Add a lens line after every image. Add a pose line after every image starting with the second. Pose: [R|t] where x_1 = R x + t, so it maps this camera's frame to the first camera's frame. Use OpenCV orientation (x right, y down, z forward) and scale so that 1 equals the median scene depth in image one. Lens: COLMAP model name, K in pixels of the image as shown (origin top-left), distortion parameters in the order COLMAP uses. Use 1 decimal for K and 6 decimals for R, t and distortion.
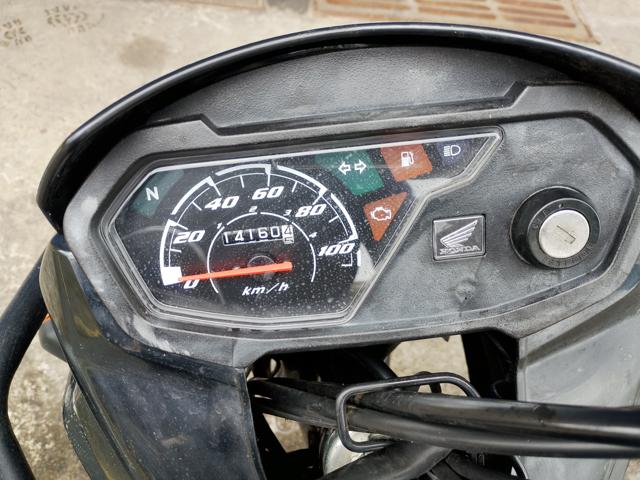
lens RADIAL K [[527.4, 0, 322.1], [0, 527.4, 242.2], [0, 0, 1]] dist [0.048993, -0.076520]
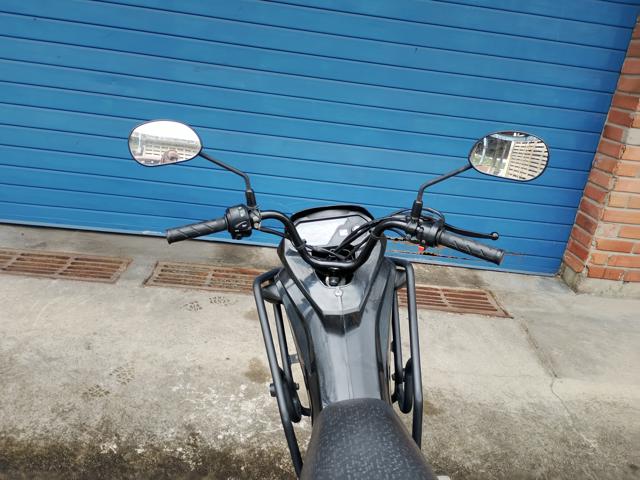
lens RADIAL K [[525.8, 0, 320.0], [0, 525.8, 240.0], [0, 0, 1]] dist [0.053177, -0.078715]
pose [[0.995825, -0.035299, -0.084178, 0.089479], [-0.026723, 0.769055, -0.638624, 0.824144], [0.087280, 0.638207, 0.764901, -0.791345]]
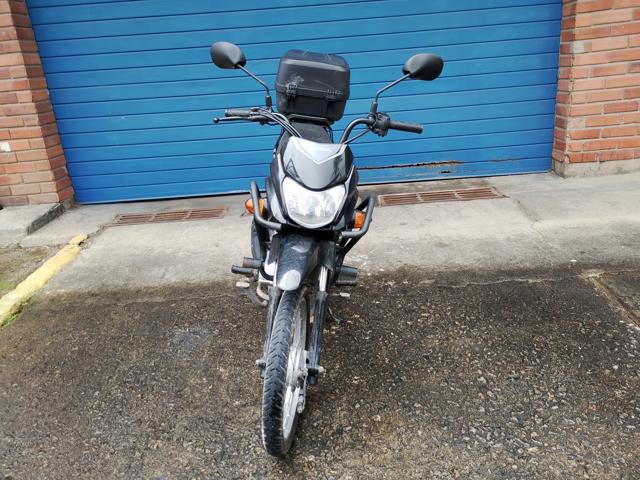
lens RADIAL K [[525.8, 0, 320.0], [0, 525.8, 240.0], [0, 0, 1]] dist [0.053177, -0.078715]
pose [[0.959316, -0.202104, -0.197147, 0.241577], [0.023478, 0.752958, -0.657649, 1.955333], [0.281357, 0.626265, 0.727070, -1.204105]]
